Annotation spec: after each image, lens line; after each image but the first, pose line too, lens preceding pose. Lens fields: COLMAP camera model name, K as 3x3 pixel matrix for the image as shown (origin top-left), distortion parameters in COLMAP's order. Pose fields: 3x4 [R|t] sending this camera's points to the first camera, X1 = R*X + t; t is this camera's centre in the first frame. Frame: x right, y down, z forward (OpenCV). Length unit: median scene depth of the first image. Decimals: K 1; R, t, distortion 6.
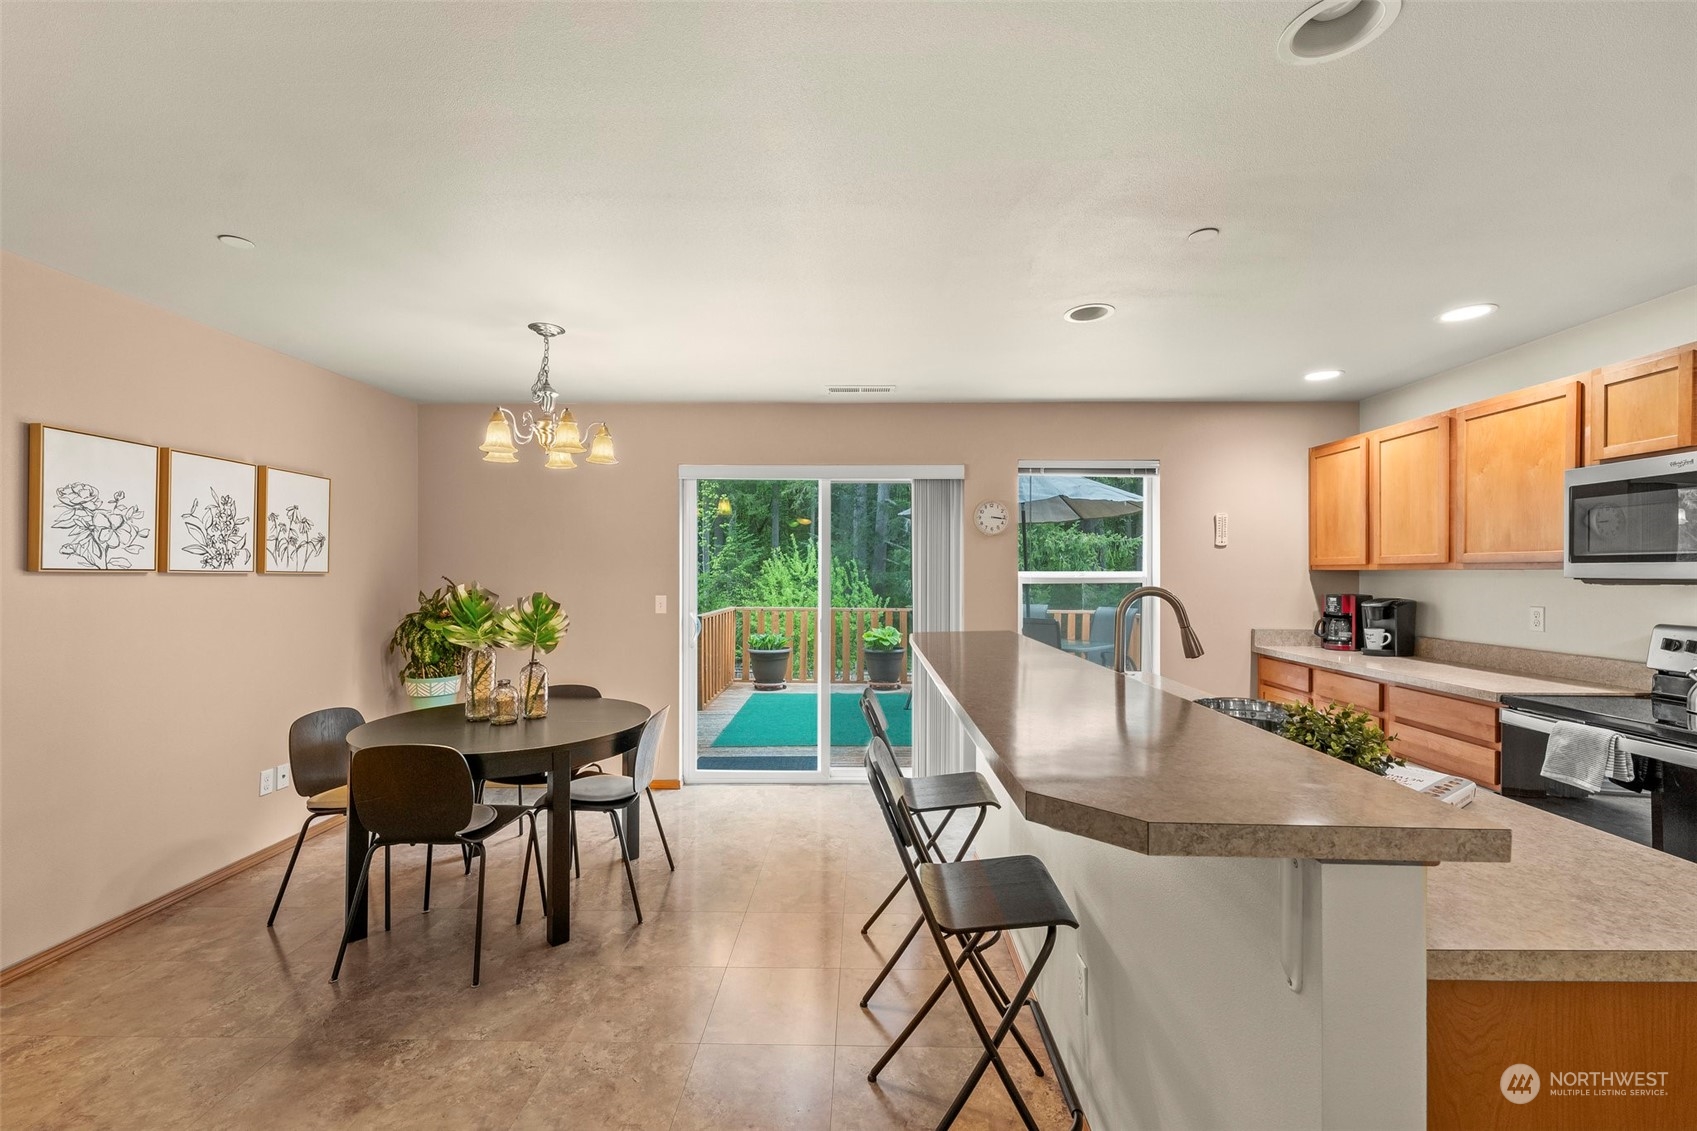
lens RADIAL K [[696.7, 0, 856.1], [0, 696.7, 571.7], [0, 0, 1]] dist [0.000902, 0.000439]
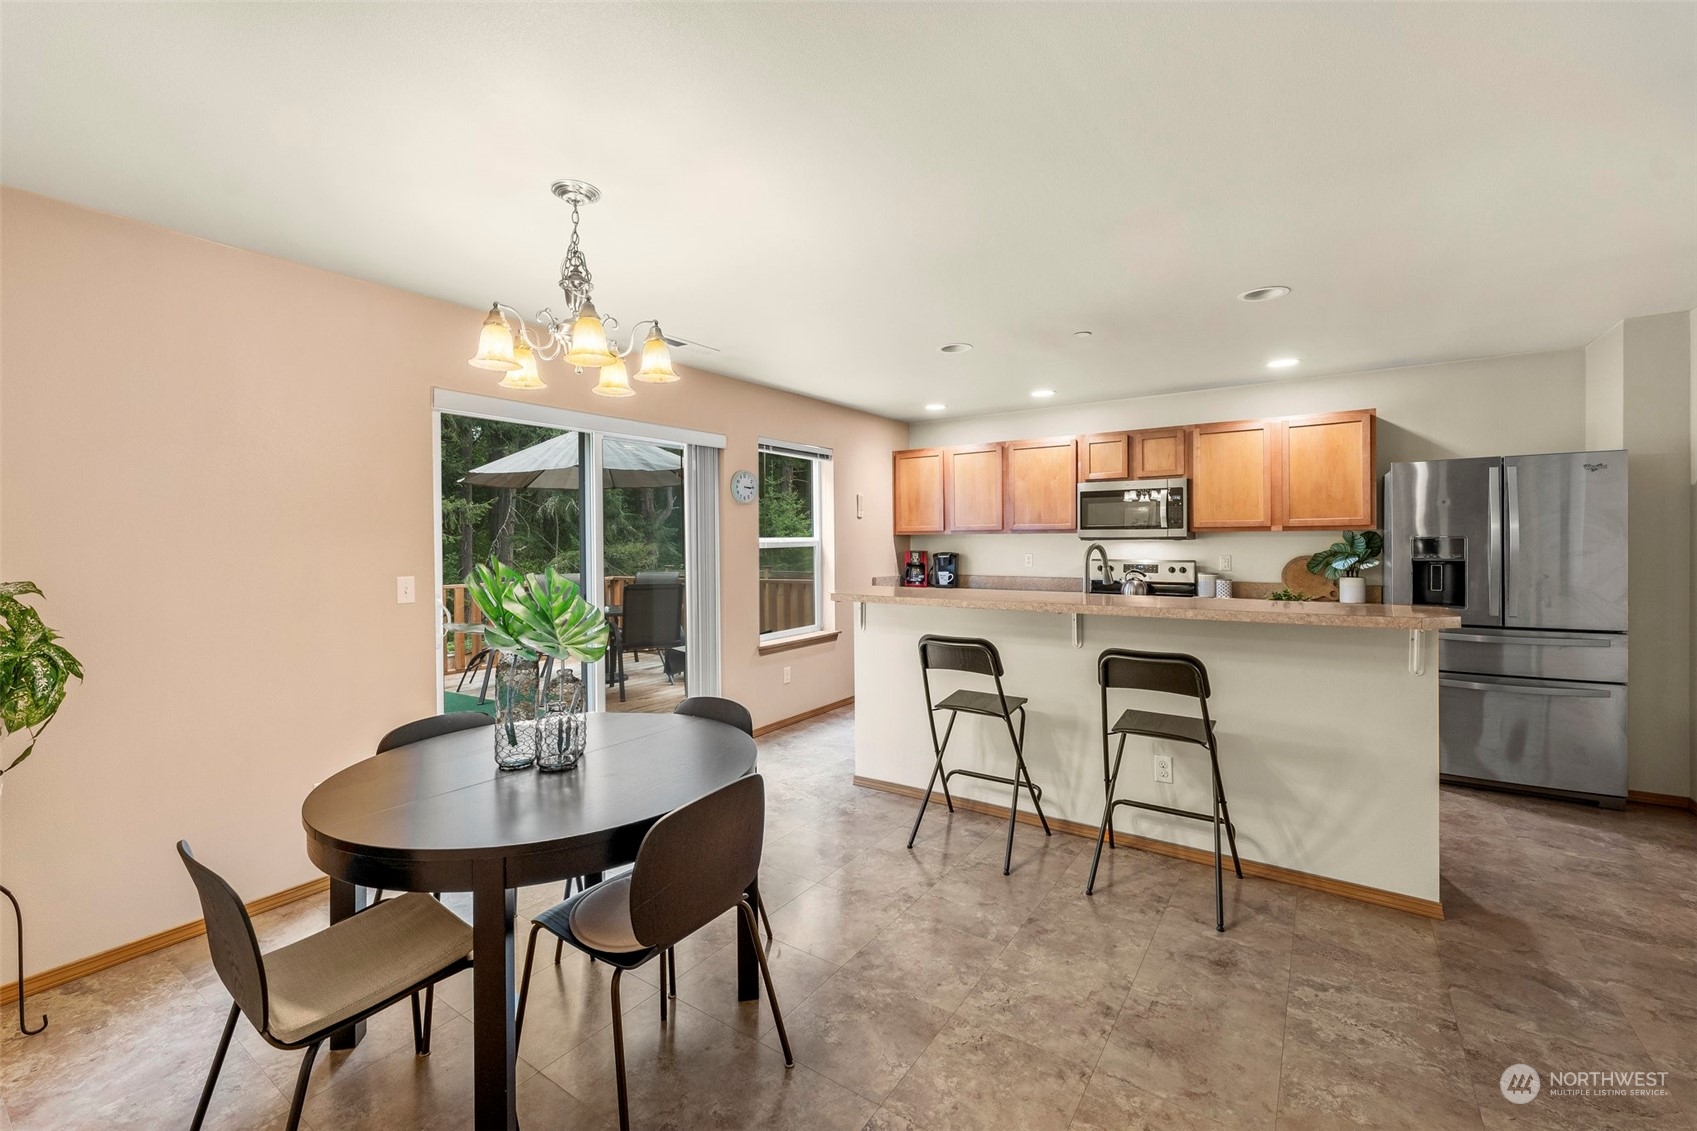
lens RADIAL K [[698.2, 0, 849.9], [0, 698.2, 541.8], [0, 0, 1]] dist [0.001296, 0.000098]
pose [[0.554030, -0.011976, 0.832410, -0.704195], [0.009659, 0.999922, 0.007957, -0.000443], [-0.832440, 0.003632, 0.554103, 0.307791]]
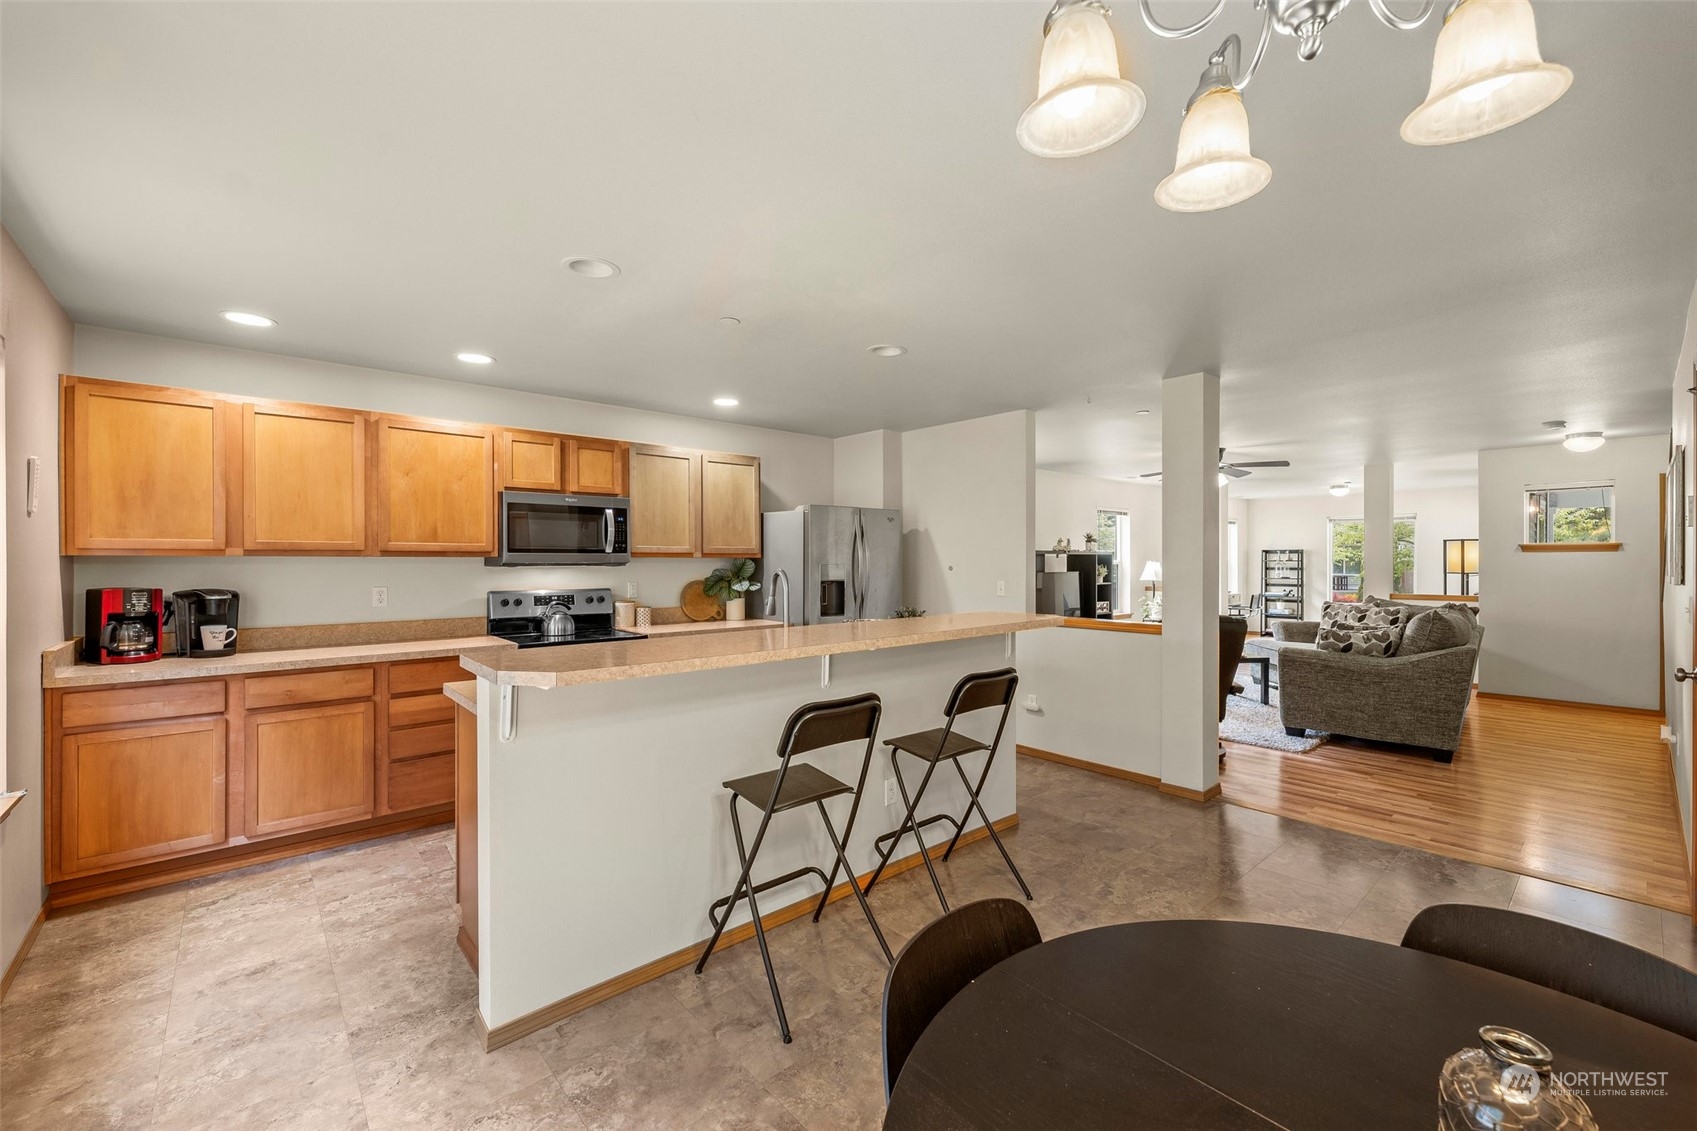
lens RADIAL K [[696.1, 0, 848.5], [0, 696.1, 565.5], [0, 0, 1]] dist [0.002334, 0.000268]
pose [[-0.673992, -0.009112, 0.738683, -0.407004], [-0.002463, 0.999946, 0.010087, -0.001589], [-0.738735, 0.004979, -0.673978, 1.025149]]
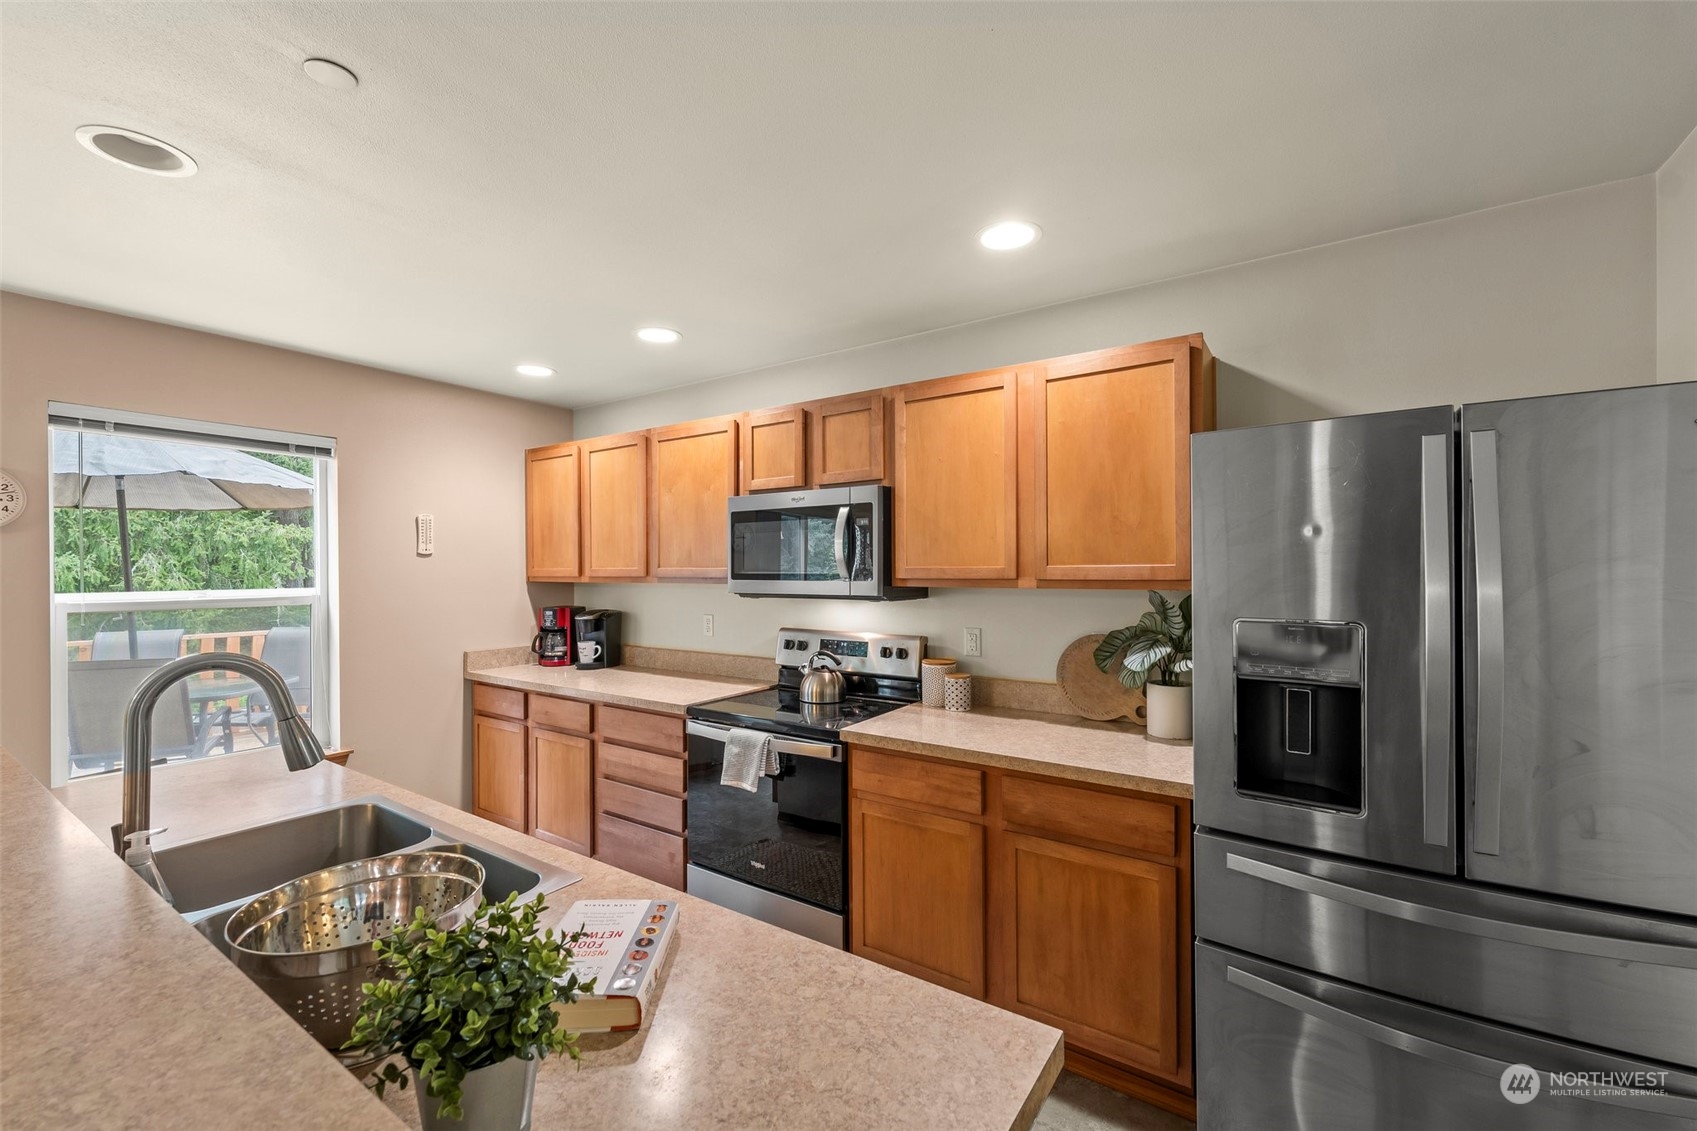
lens RADIAL K [[696.1, 0, 848.5], [0, 696.1, 565.5], [0, 0, 1]] dist [0.002334, 0.000268]
pose [[0.549803, -0.002997, 0.835289, 0.130998], [0.006349, 0.999980, -0.000591, -0.023358], [-0.835270, 0.005628, 0.549810, 0.156596]]
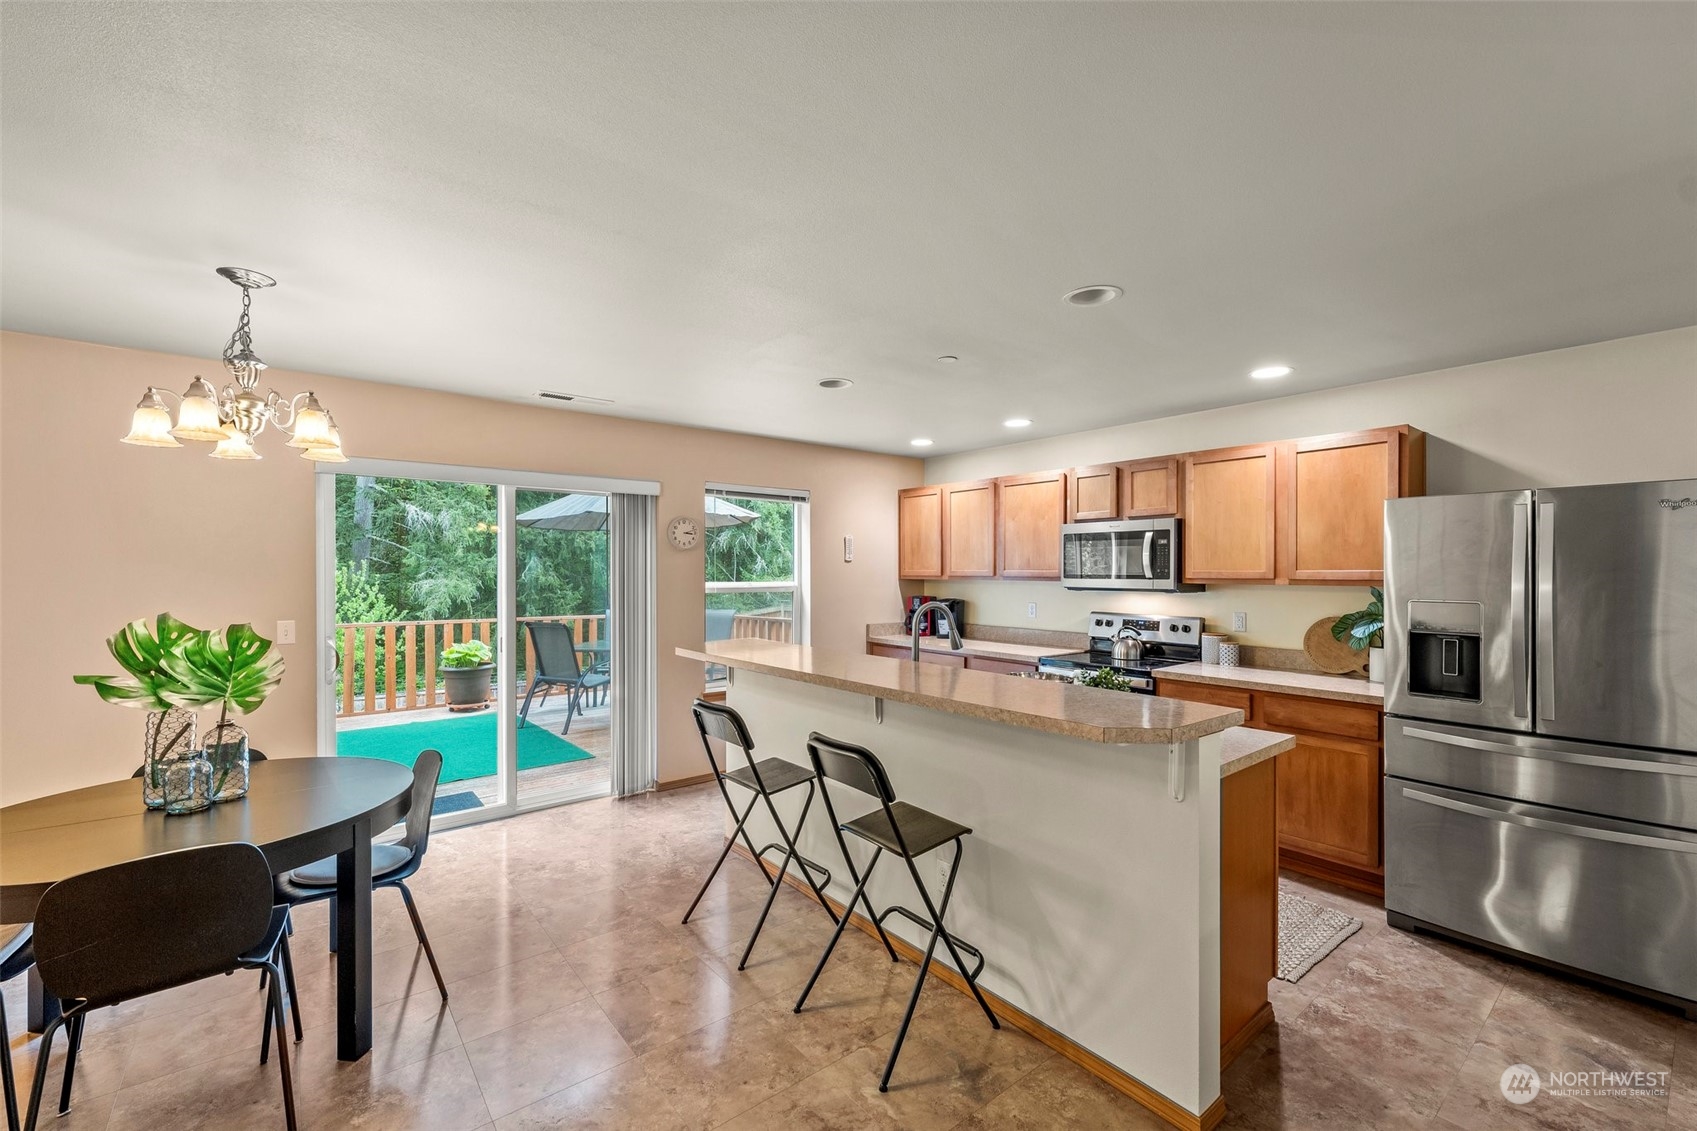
lens RADIAL K [[701.4, 0, 855.3], [0, 701.4, 571.3], [0, 0, 1]] dist [-0.002678, -0.000404]
pose [[0.768537, -0.003324, 0.639797, -0.339003], [0.001538, 0.999993, 0.003348, -0.025527], [-0.639804, -0.001589, 0.768537, -0.003175]]
